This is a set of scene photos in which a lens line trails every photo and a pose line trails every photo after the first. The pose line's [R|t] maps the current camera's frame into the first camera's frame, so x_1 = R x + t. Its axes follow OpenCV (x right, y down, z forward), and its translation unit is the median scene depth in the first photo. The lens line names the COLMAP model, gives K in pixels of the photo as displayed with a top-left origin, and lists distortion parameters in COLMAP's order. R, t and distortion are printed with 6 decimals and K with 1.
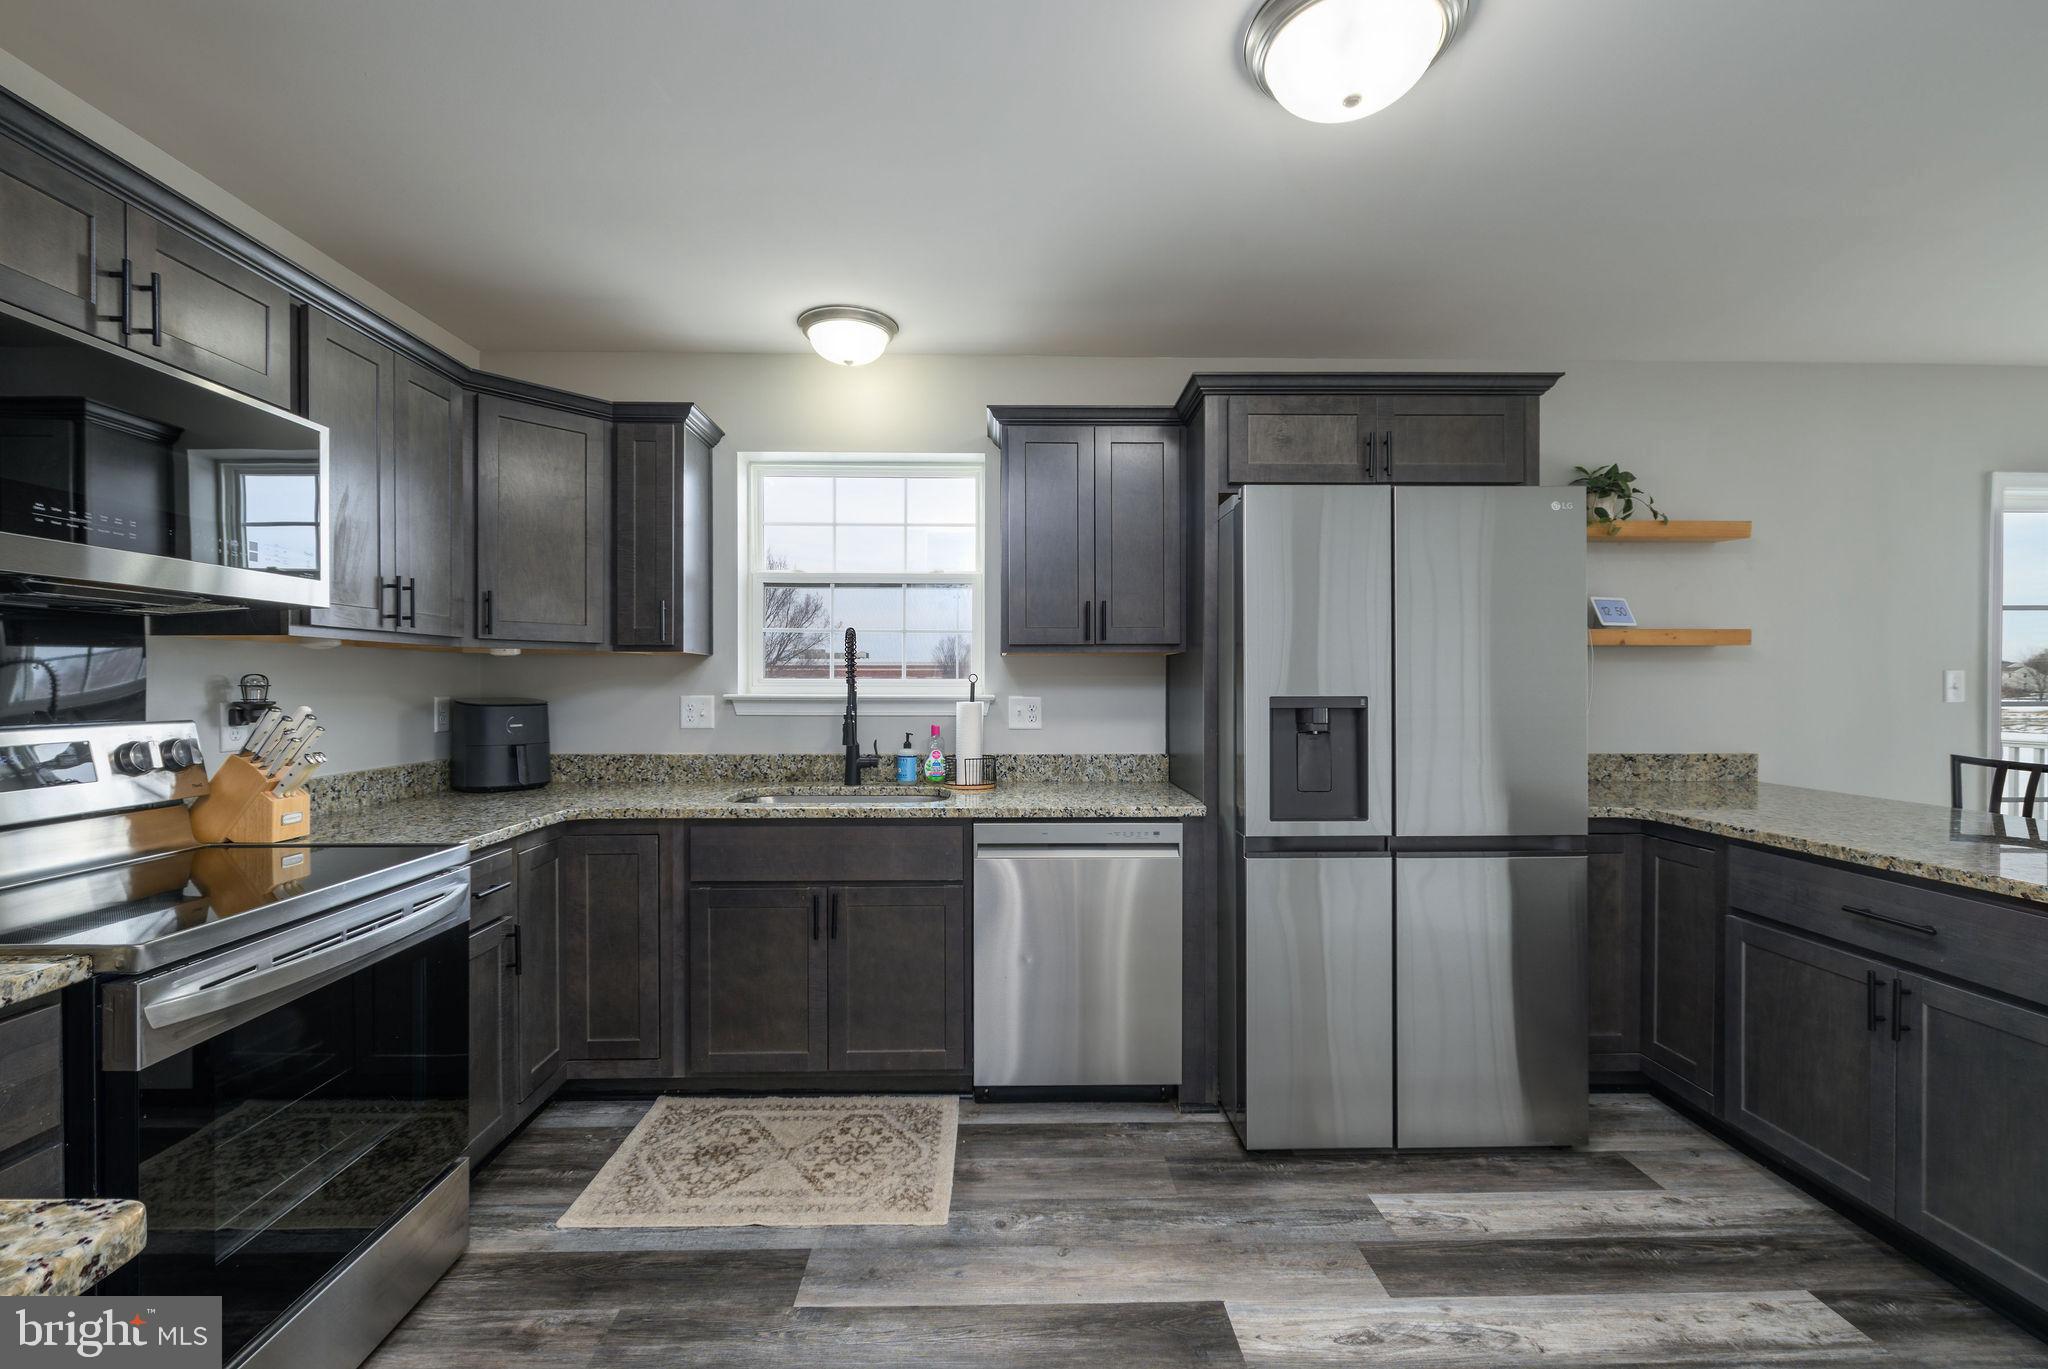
lens RADIAL K [[874.6, 0, 1015.2], [0, 874.6, 686.7], [0, 0, 1]] dist [0.004295, -0.000447]
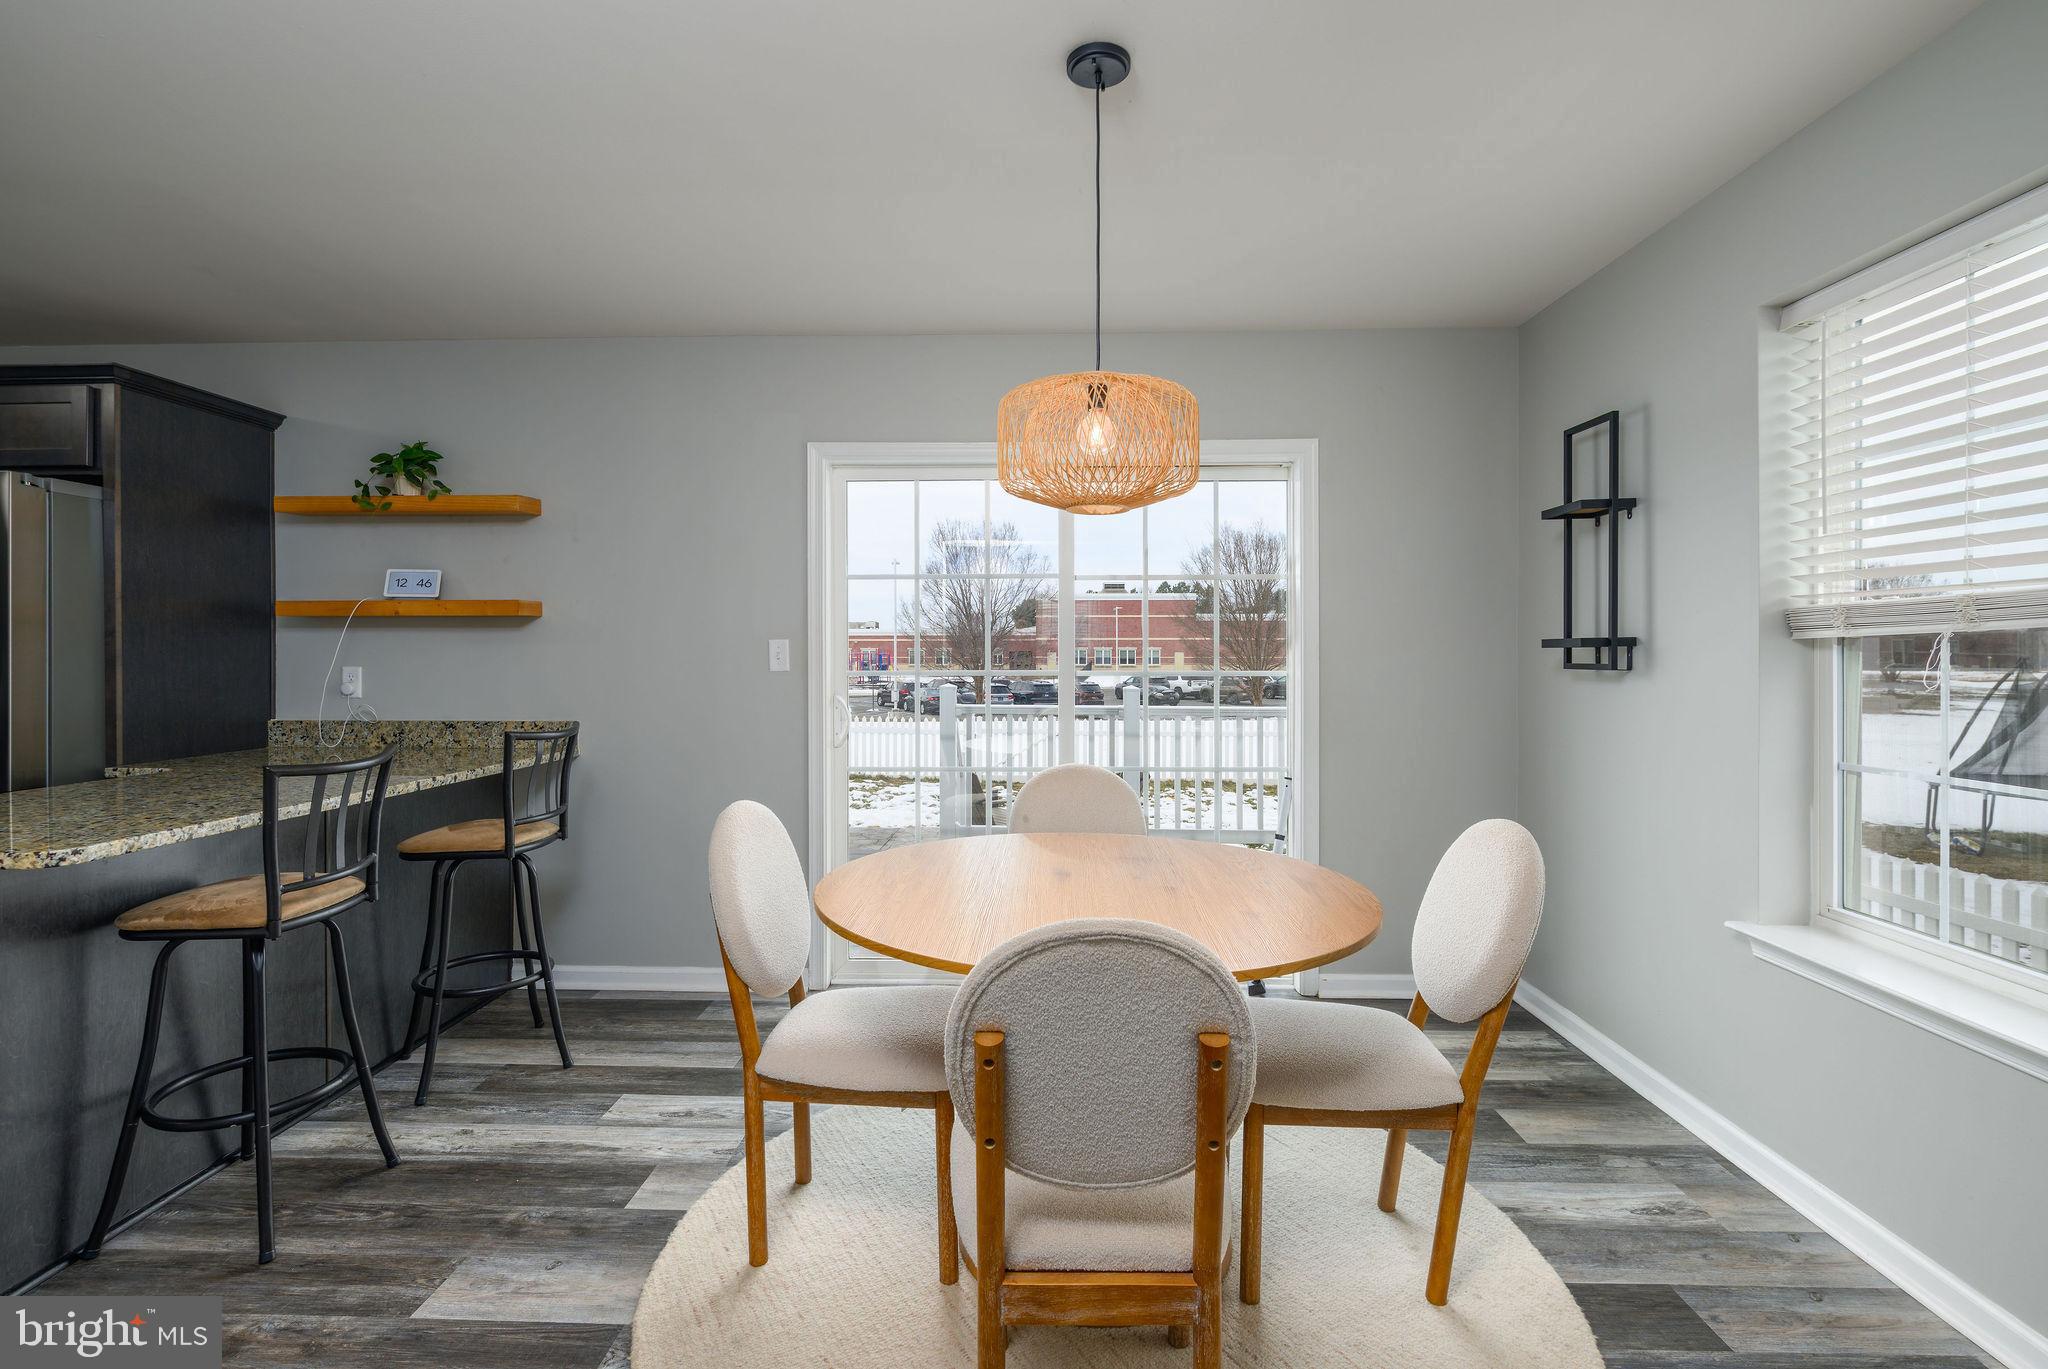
lens RADIAL K [[948.6, 0, 1027.4], [0, 948.6, 659.3], [0, 0, 1]] dist [-0.001251, -0.000175]
pose [[0.997838, -0.000832, -0.065714, 2.105348], [0.000929, 0.999999, 0.001444, 0.003913], [0.065712, -0.001501, 0.997837, -0.108194]]
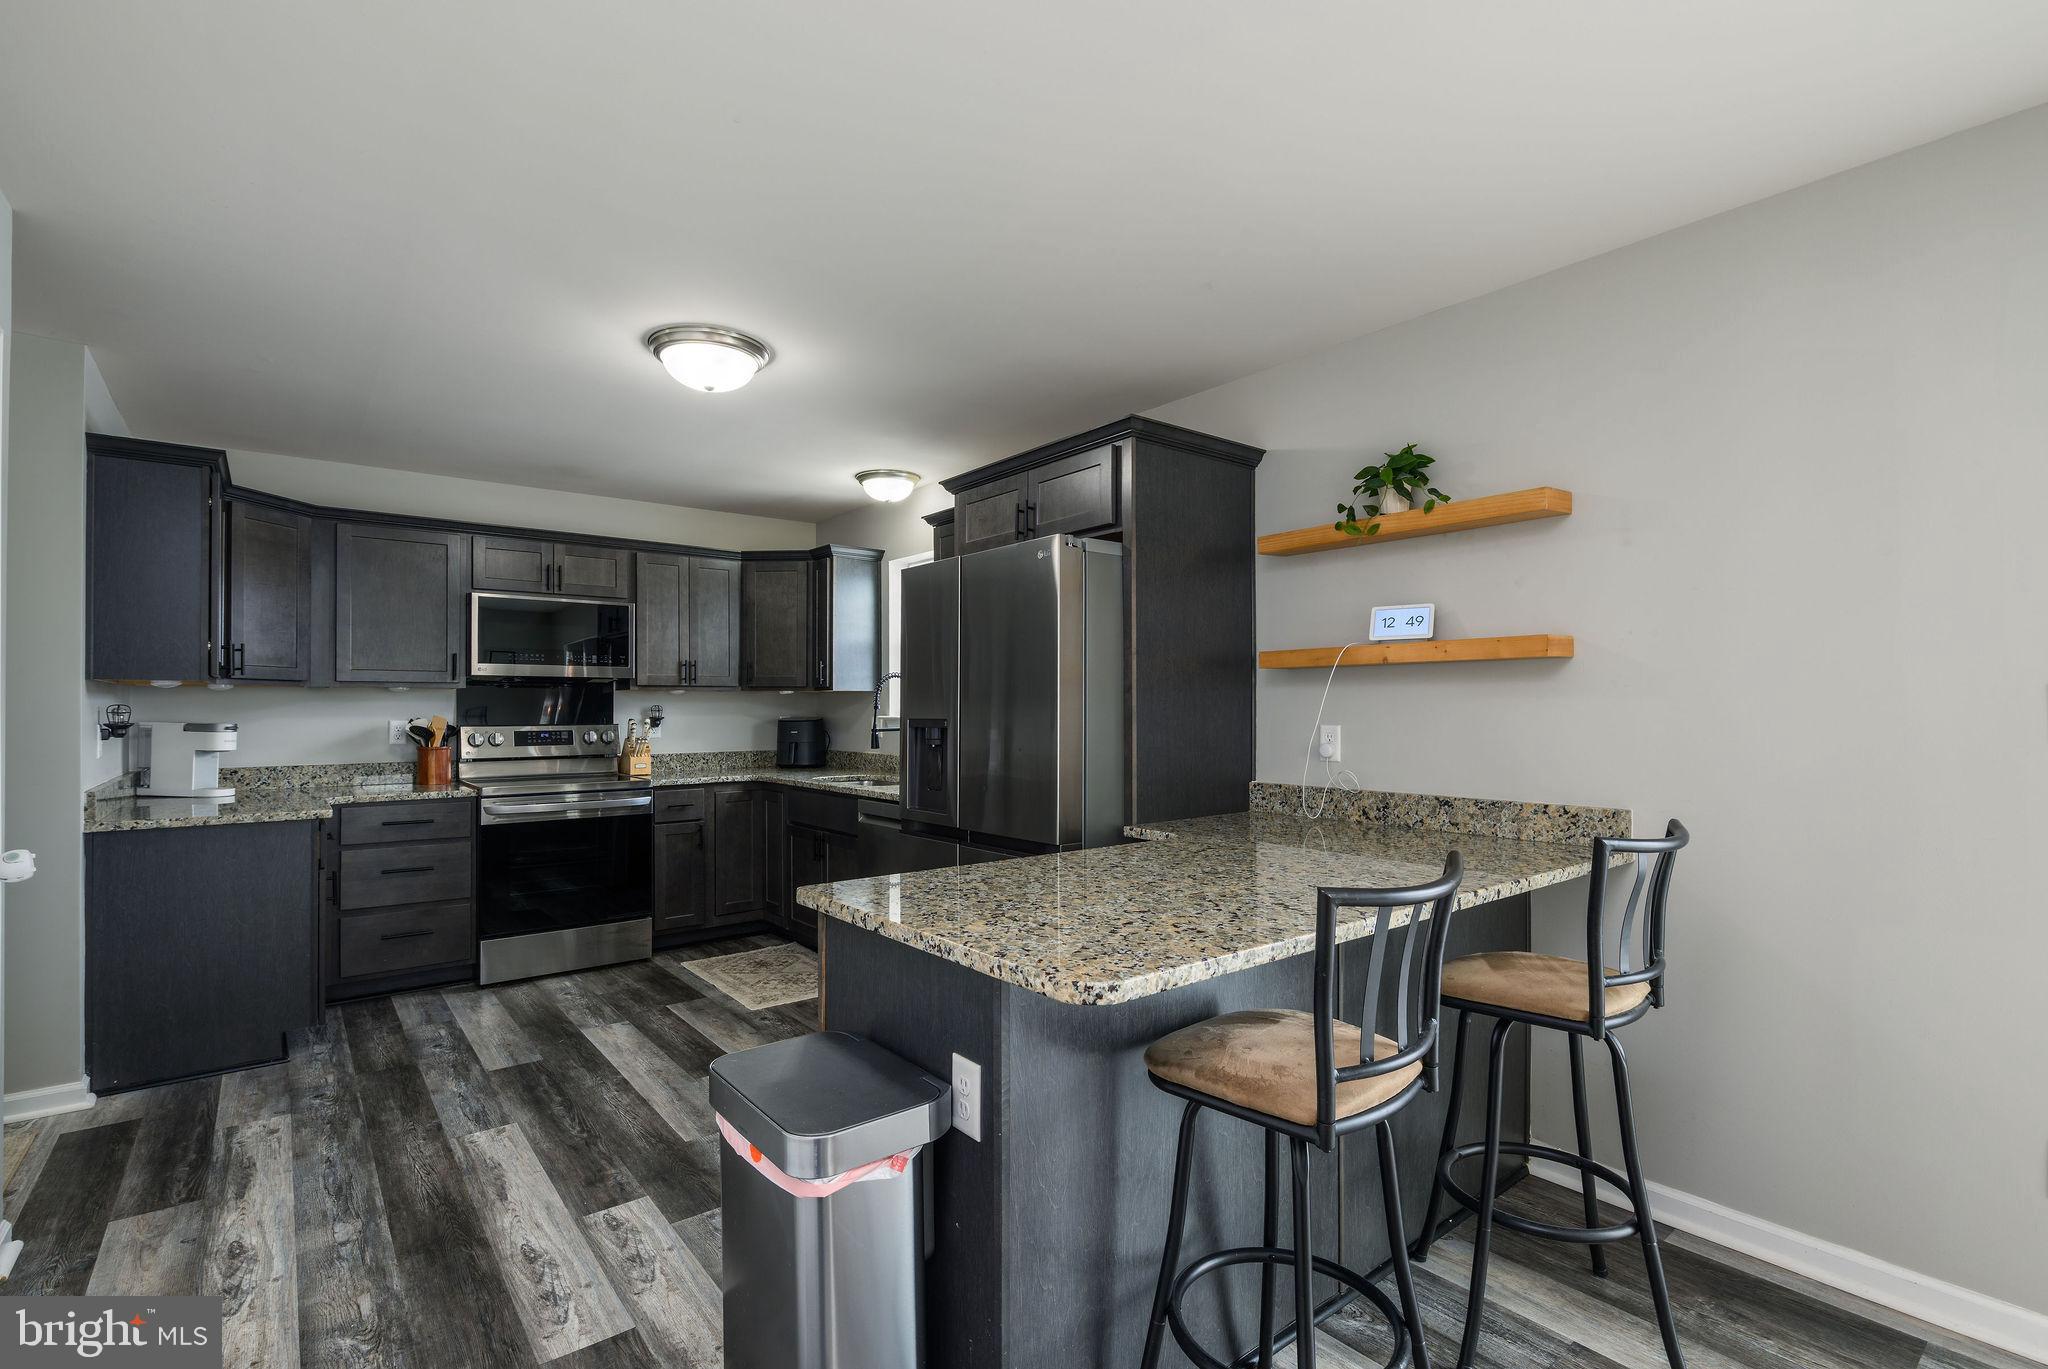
lens RADIAL K [[948.6, 0, 1040.4], [0, 948.6, 703.8], [0, 0, 1]] dist [-0.001251, -0.000175]
pose [[0.612806, -0.004632, -0.790220, 1.678489], [-0.002020, 0.999970, -0.007429, -0.002116], [0.790231, 0.006149, 0.612778, 0.249229]]
